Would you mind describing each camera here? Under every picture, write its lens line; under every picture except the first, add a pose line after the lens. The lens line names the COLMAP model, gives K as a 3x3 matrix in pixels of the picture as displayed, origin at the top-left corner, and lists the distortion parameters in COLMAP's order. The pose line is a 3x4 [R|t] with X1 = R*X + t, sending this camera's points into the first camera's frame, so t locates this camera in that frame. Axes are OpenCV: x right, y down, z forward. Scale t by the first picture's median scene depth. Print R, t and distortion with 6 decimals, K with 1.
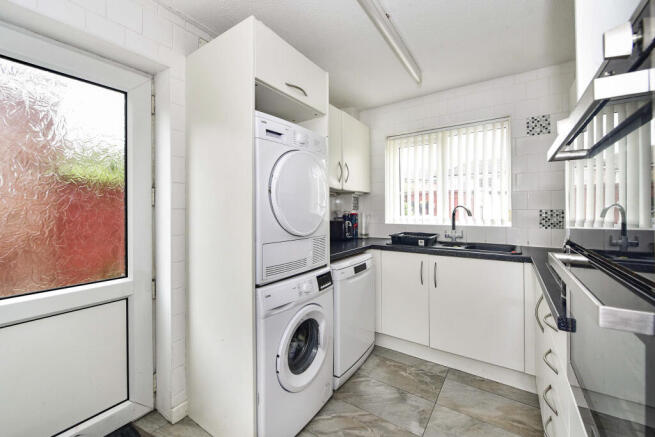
lens RADIAL K [[270.6, 0, 331.0], [0, 270.6, 209.6], [0, 0, 1]] dist [0.000642, 0.000018]
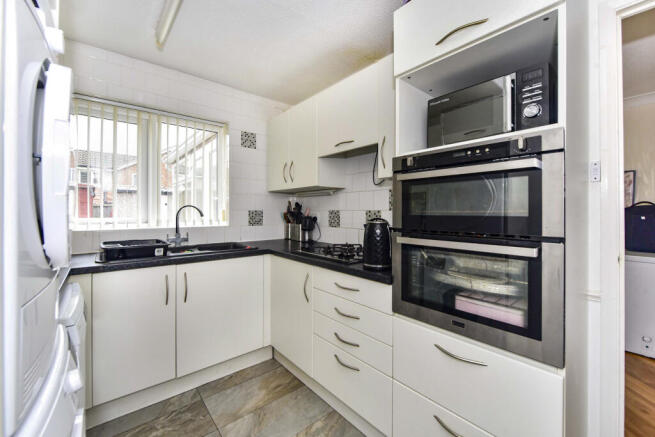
lens RADIAL K [[270.6, 0, 331.0], [0, 270.6, 209.6], [0, 0, 1]] dist [0.000642, 0.000018]
pose [[0.266523, 0.007284, 0.963801, -0.309598], [-0.003622, 0.999972, -0.006556, 0.004557], [-0.963822, -0.001744, 0.266542, 0.345787]]
